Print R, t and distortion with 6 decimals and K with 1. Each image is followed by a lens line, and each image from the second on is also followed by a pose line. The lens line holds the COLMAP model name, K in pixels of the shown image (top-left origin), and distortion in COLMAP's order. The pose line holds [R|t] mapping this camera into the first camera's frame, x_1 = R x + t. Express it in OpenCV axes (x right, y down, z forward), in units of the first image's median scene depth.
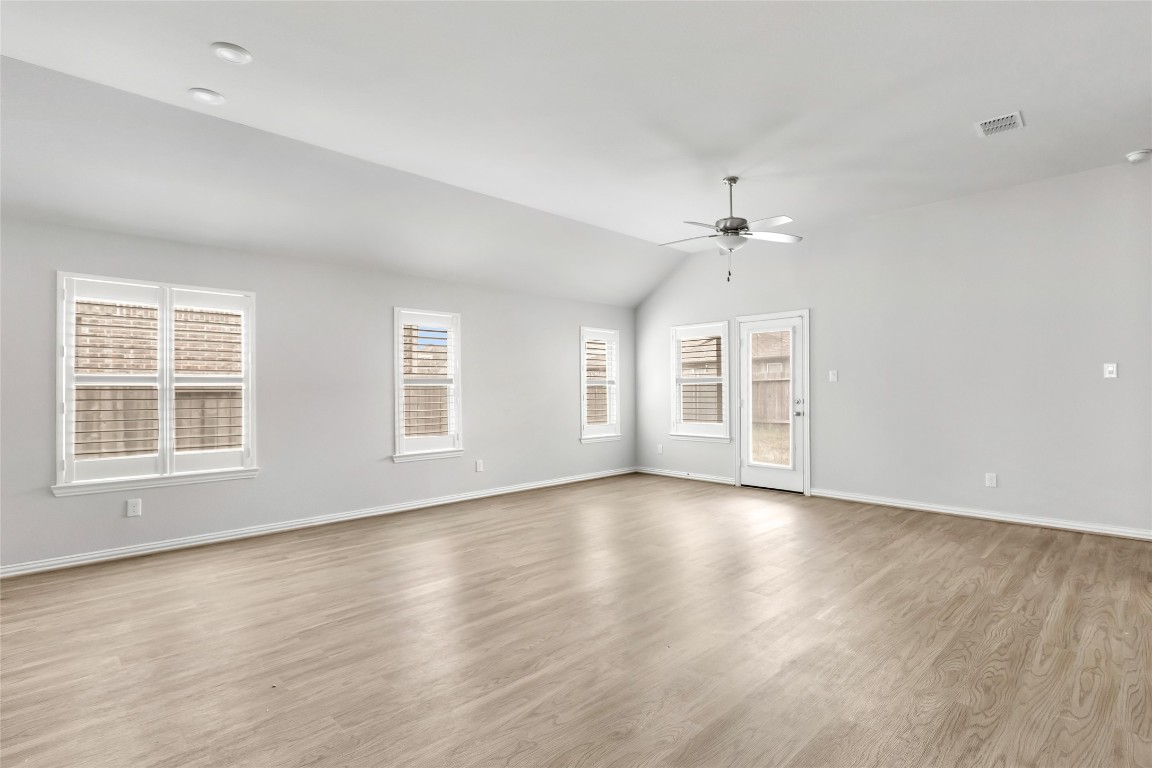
lens RADIAL K [[560.6, 0, 590.9], [0, 560.6, 394.0], [0, 0, 1]] dist [-0.000813, 0.000640]
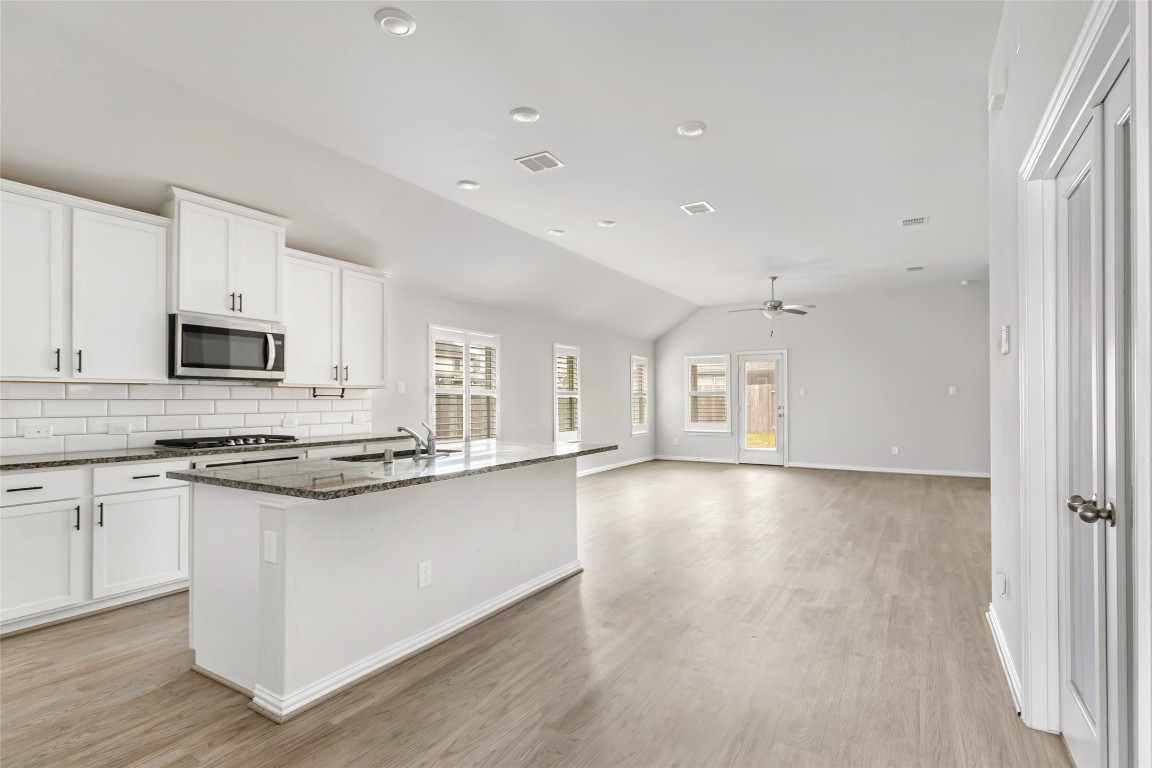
lens RADIAL K [[560.6, 0, 590.9], [0, 560.6, 394.0], [0, 0, 1]] dist [-0.000813, 0.000640]
pose [[0.968043, 0.006394, 0.250704, -0.556025], [-0.001607, 0.999813, -0.019294, 0.006684], [-0.250781, 0.018274, 0.967871, -0.402185]]
